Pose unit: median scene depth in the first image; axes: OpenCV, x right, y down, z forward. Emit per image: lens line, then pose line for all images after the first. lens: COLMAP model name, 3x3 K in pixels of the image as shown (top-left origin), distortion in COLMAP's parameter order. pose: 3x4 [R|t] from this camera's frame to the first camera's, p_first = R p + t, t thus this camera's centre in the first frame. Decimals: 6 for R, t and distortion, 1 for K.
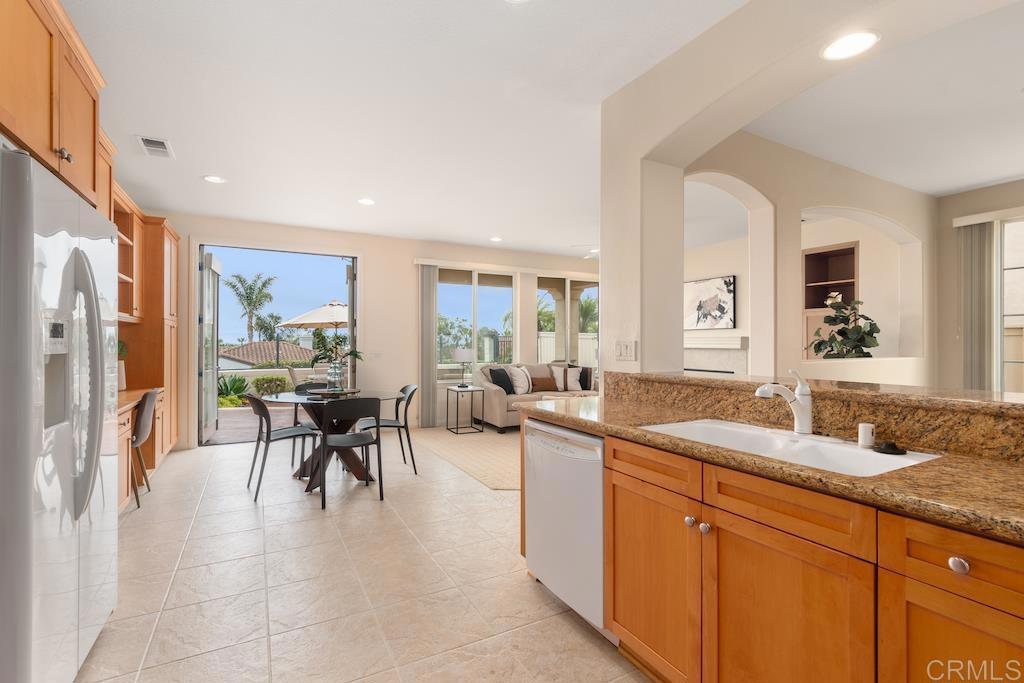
lens RADIAL K [[448.3, 0, 509.4], [0, 448.3, 342.6], [0, 0, 1]] dist [-0.000479, -0.001159]
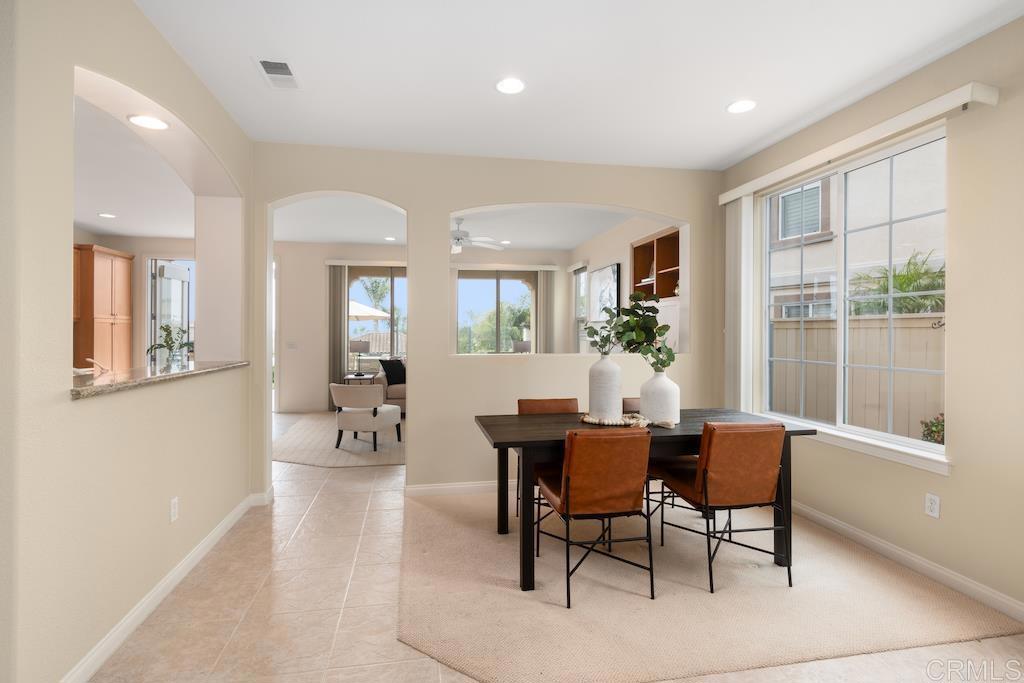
lens RADIAL K [[494.4, 0, 506.8], [0, 494.4, 334.8], [0, 0, 1]] dist [-0.000415, -0.000311]
pose [[0.947689, 0.004697, -0.319161, 0.609087], [-0.004275, 0.999989, 0.002024, -0.003326], [0.319167, -0.000554, 0.947698, -0.036764]]
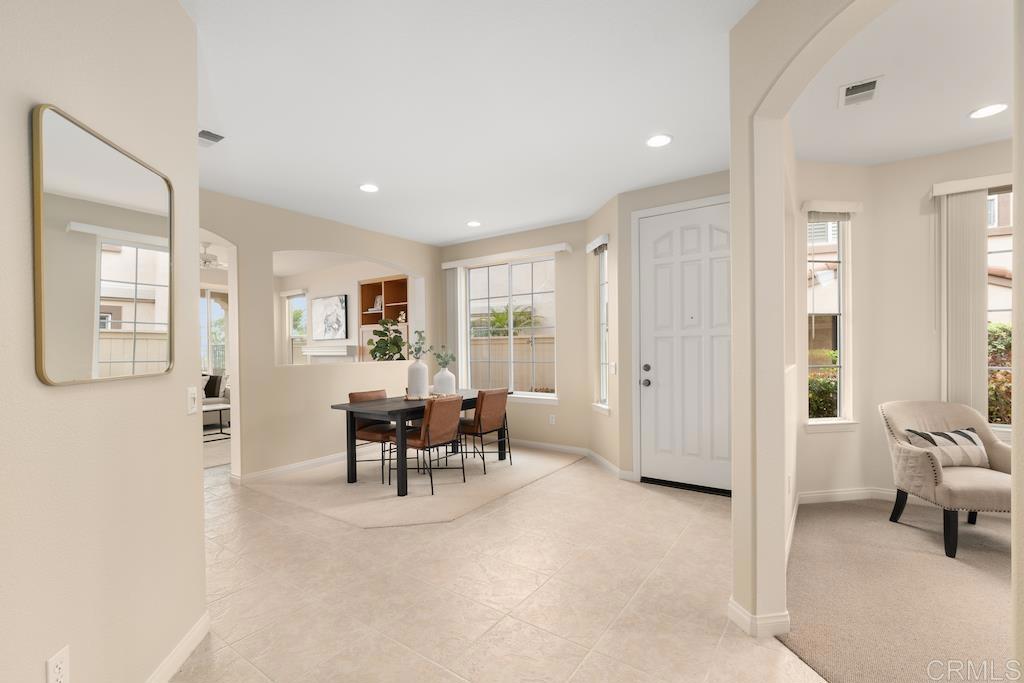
lens RADIAL K [[448.3, 0, 508.7], [0, 448.3, 348.7], [0, 0, 1]] dist [-0.000479, -0.001159]
pose [[0.897338, -0.009063, 0.441250, 0.362129], [0.011762, 0.999925, -0.003381, 0.003998], [-0.441186, 0.008224, 0.897378, -0.267806]]
